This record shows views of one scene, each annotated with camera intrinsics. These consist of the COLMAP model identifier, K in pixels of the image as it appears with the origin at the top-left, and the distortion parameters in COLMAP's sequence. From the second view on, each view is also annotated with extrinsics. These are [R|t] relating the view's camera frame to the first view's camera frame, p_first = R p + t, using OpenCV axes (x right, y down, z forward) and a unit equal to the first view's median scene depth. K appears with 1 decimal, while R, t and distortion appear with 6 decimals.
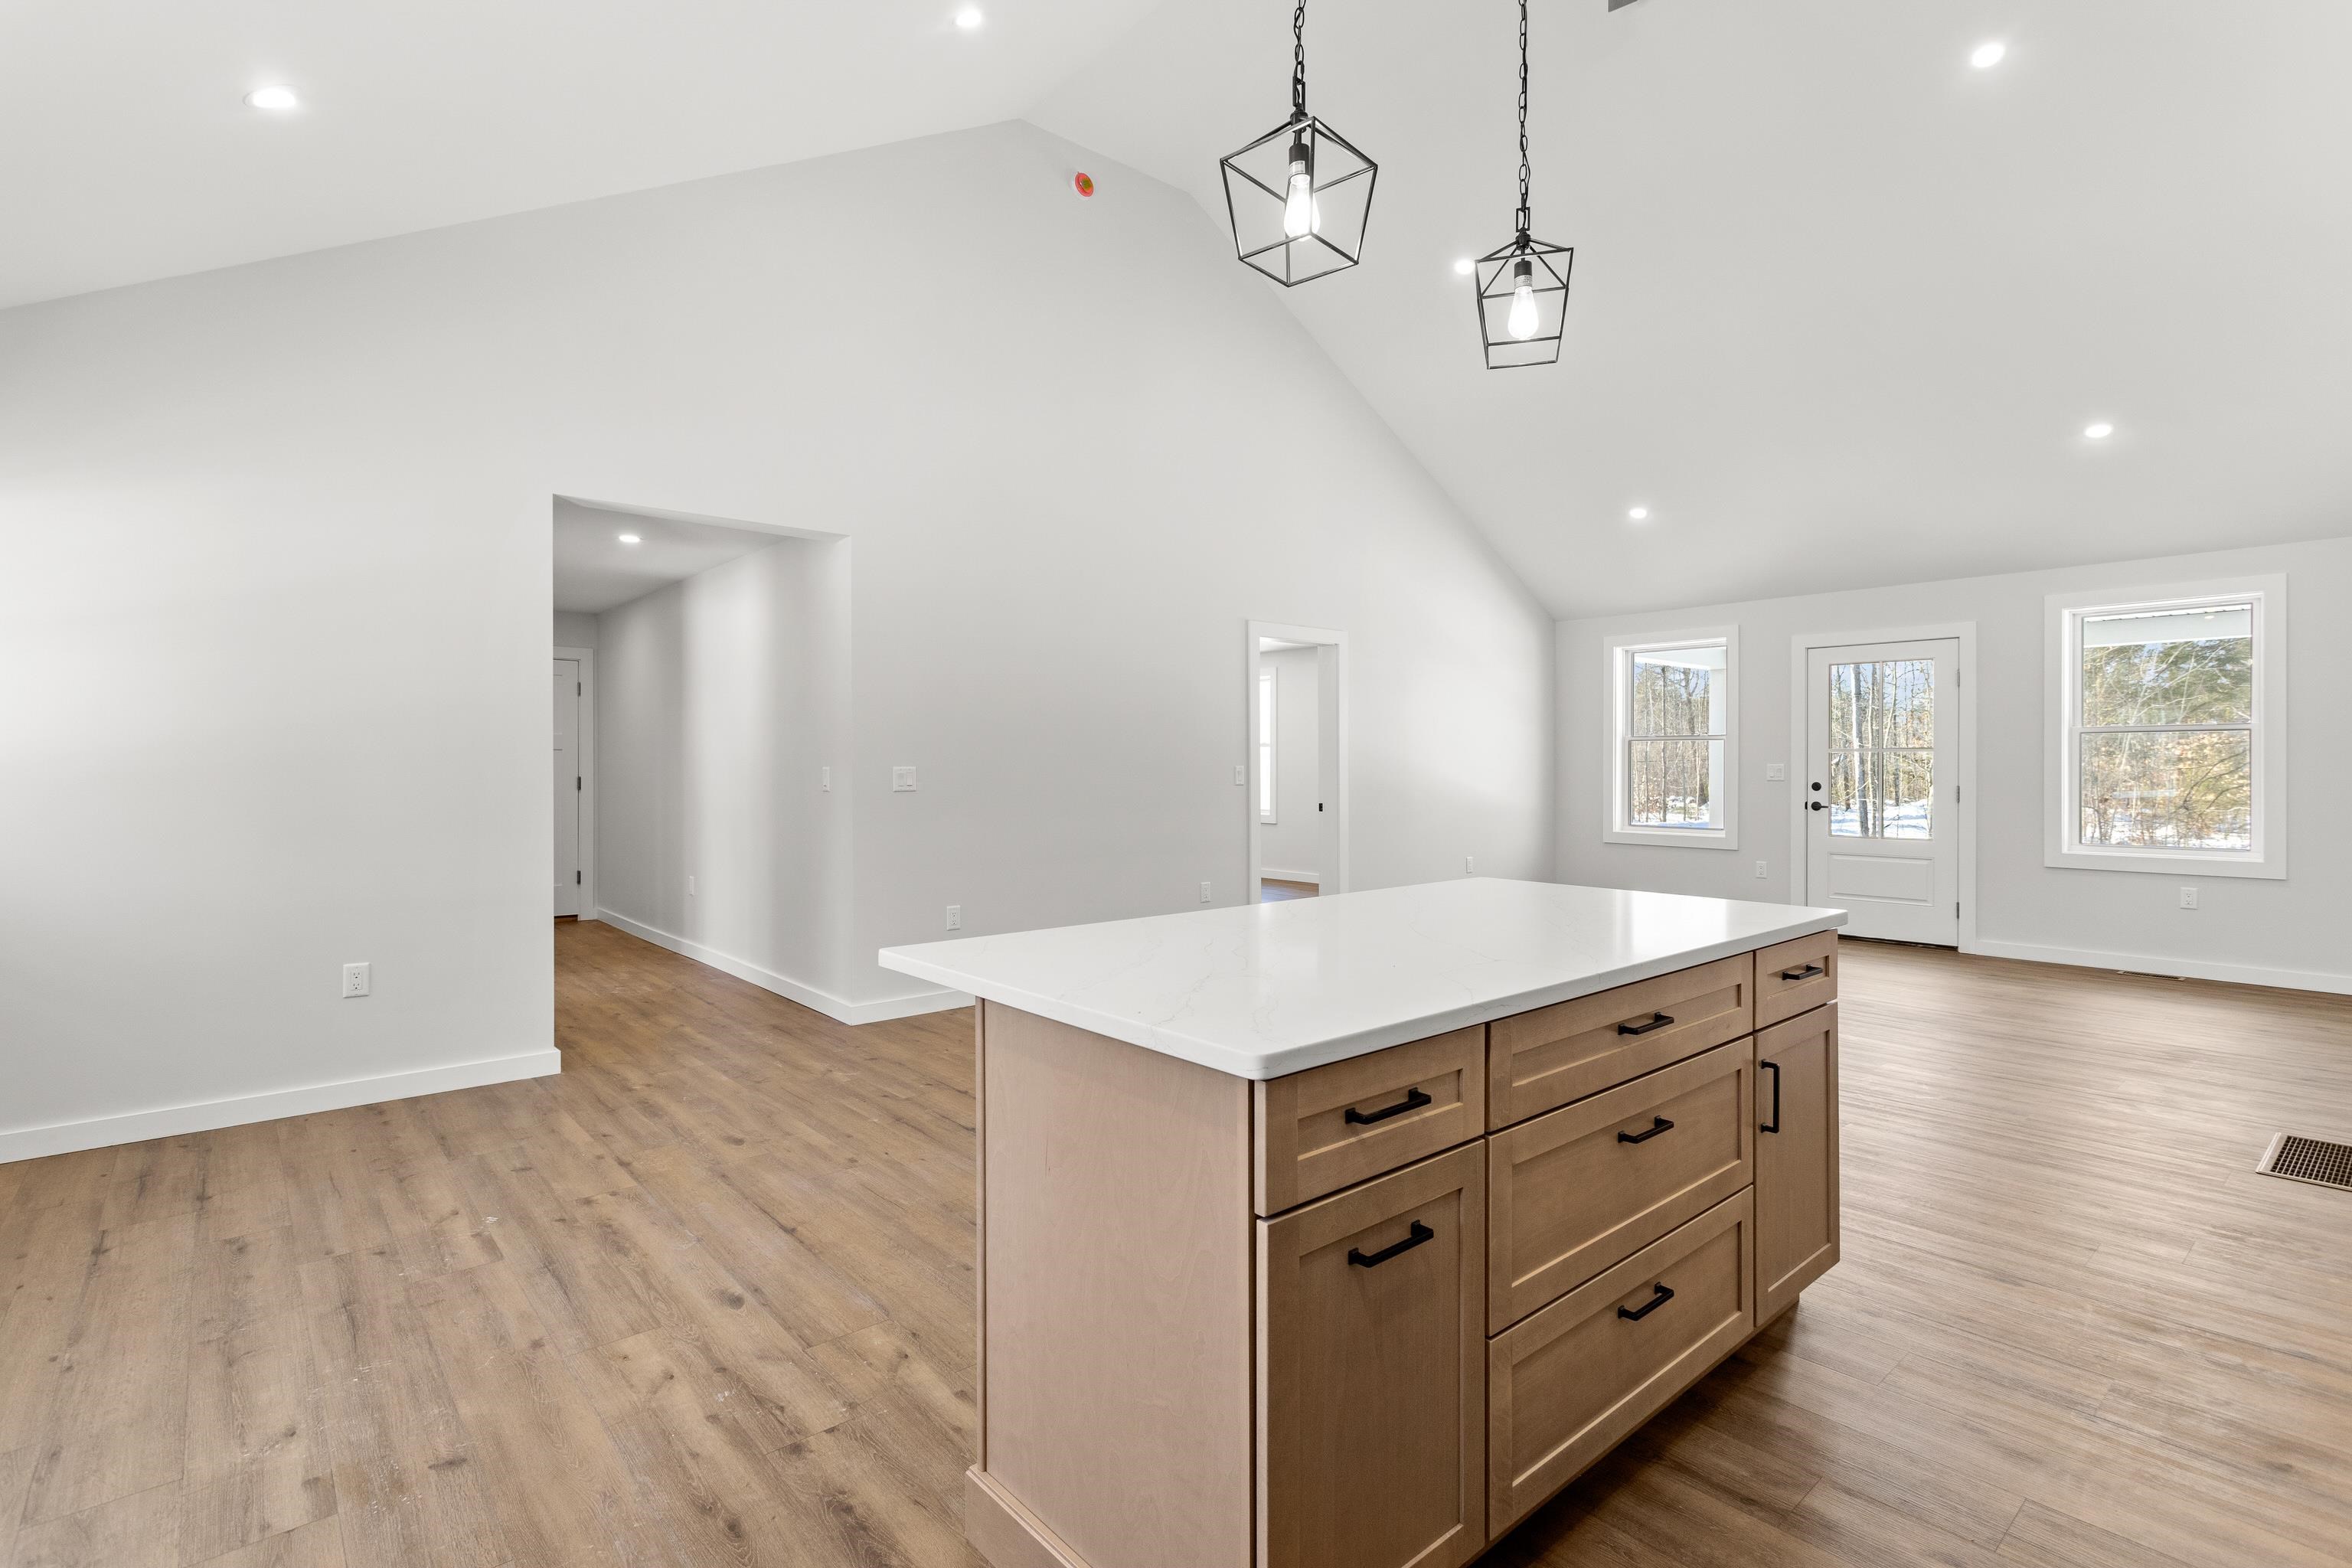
lens RADIAL K [[1157.5, 0, 1183.3], [0, 1157.5, 762.5], [0, 0, 1]] dist [0.002624, 0.000837]
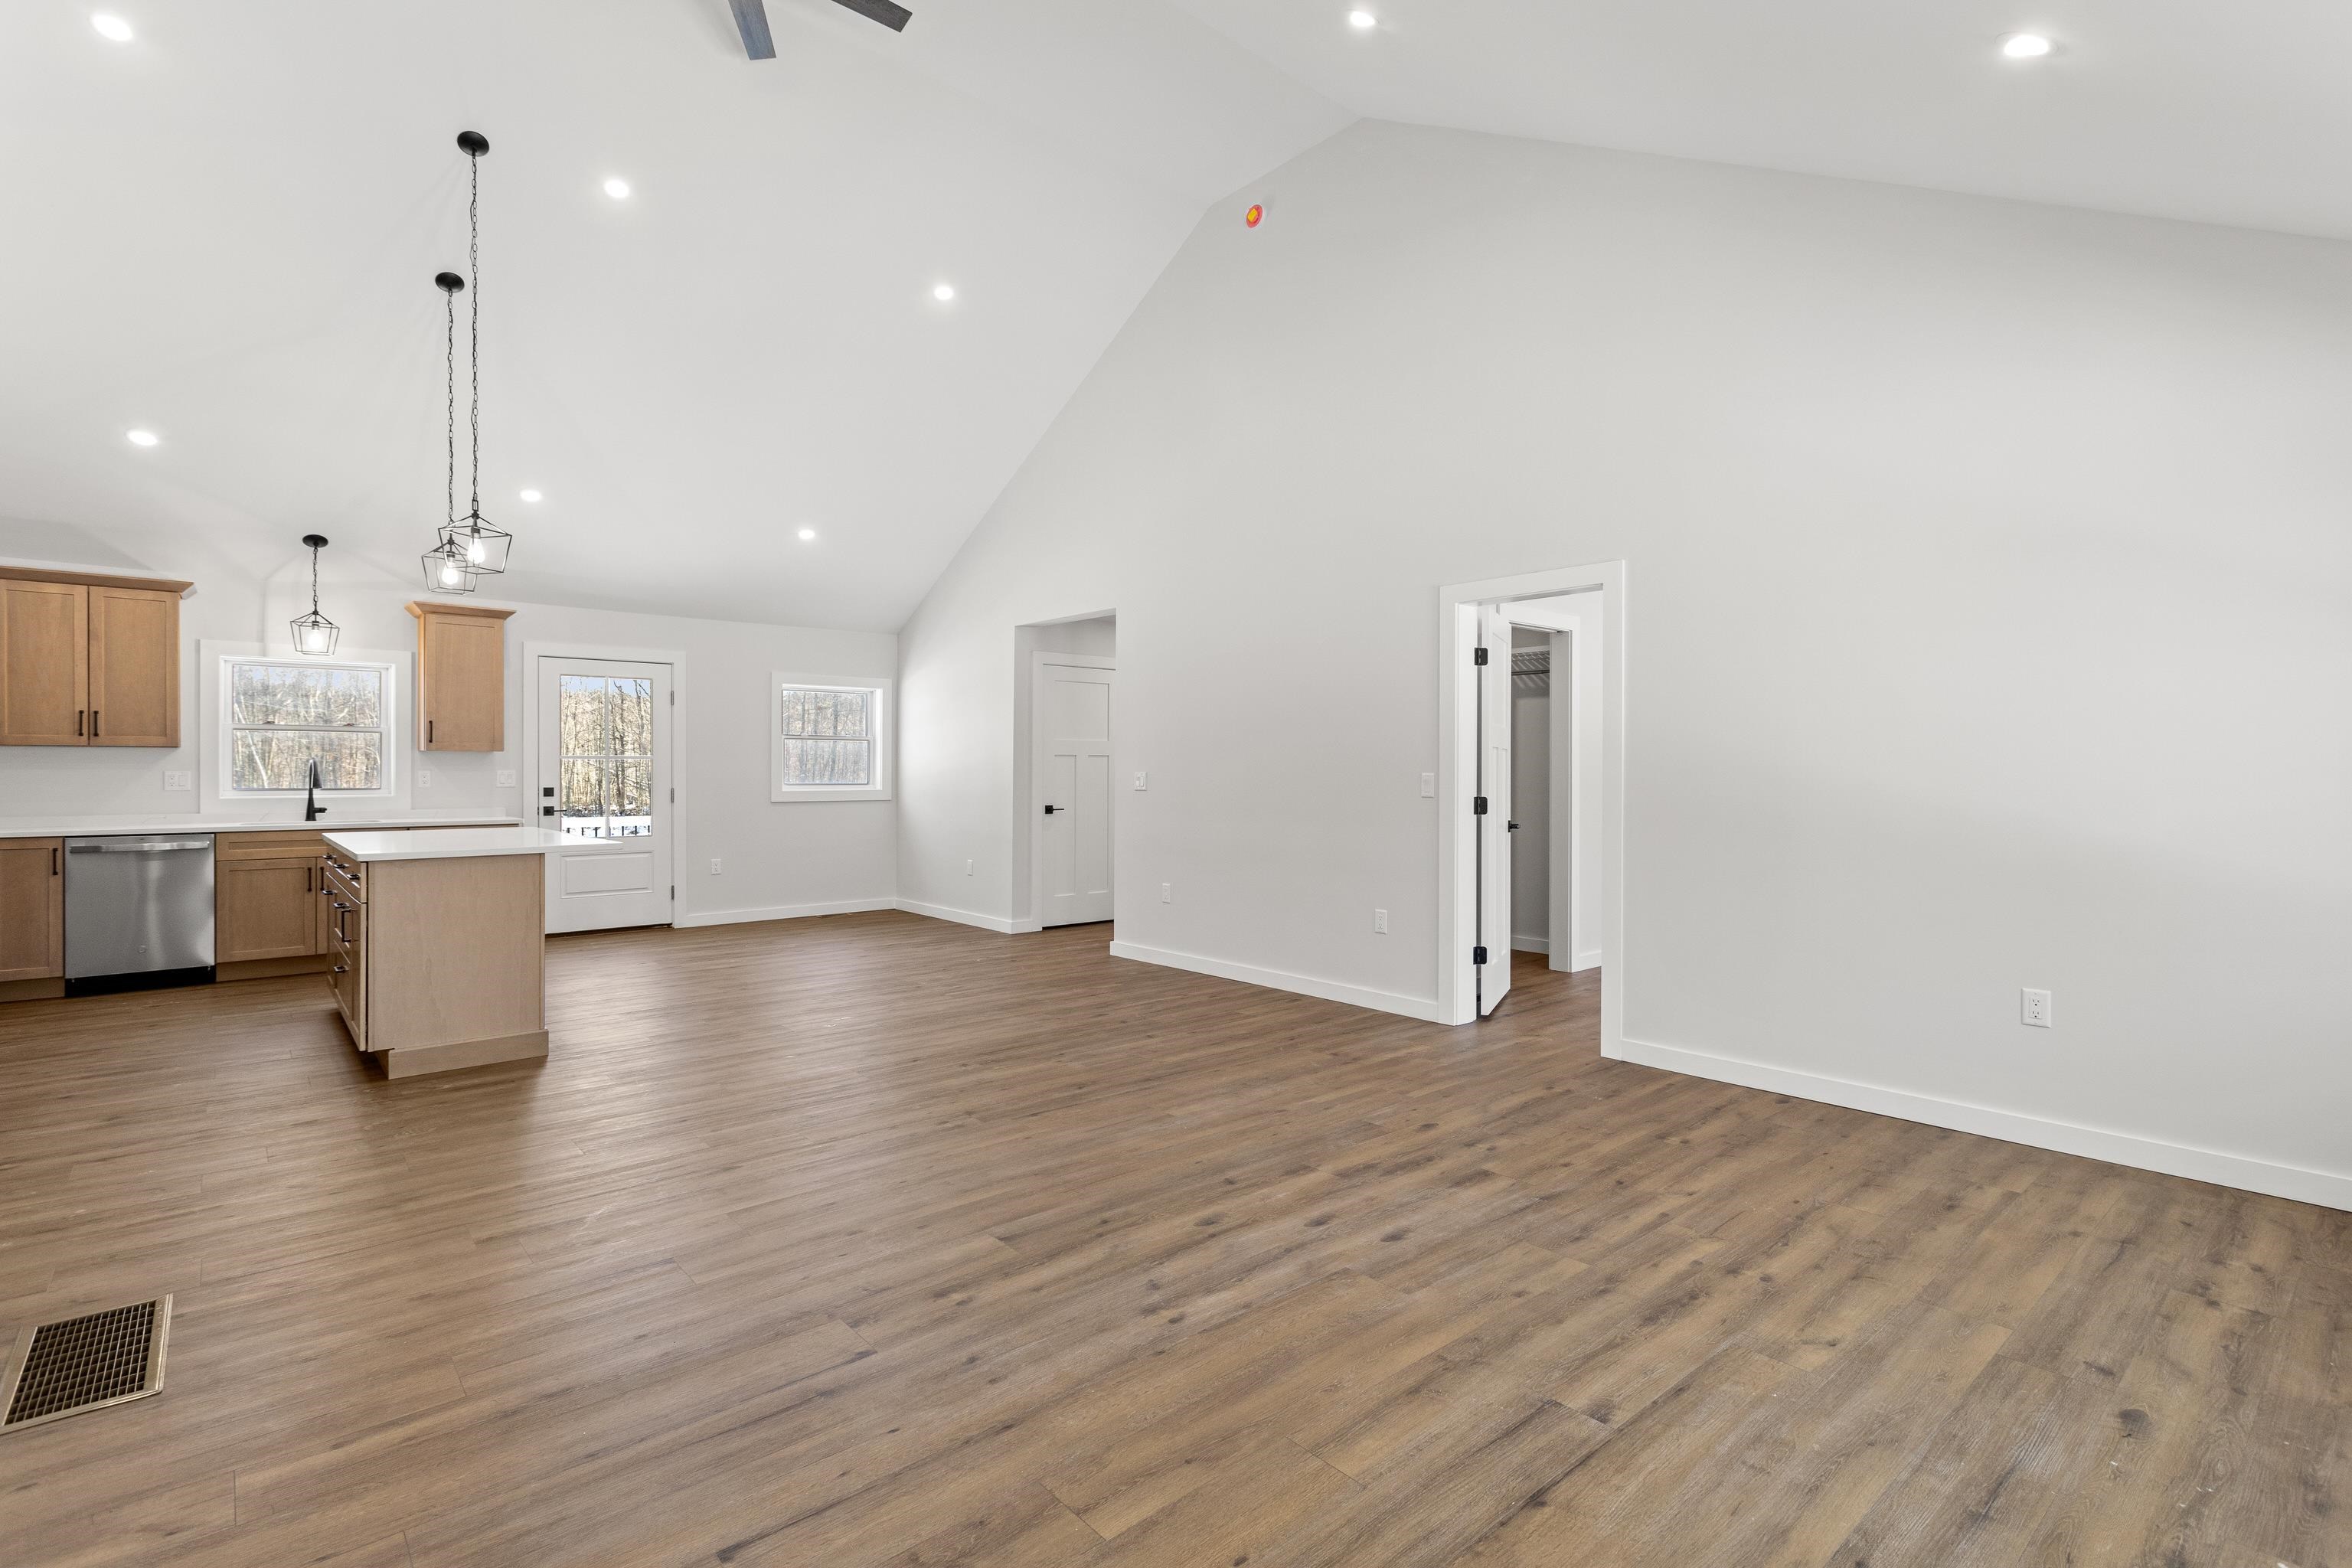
lens RADIAL K [[1113.6, 0, 1186.4], [0, 1113.6, 774.8], [0, 0, 1]] dist [0.001192, 0.001674]
pose [[-0.029264, -0.002835, -0.999568, 0.638966], [0.005606, 0.999980, -0.003000, 0.004776], [0.999556, -0.005691, -0.029247, 0.670039]]
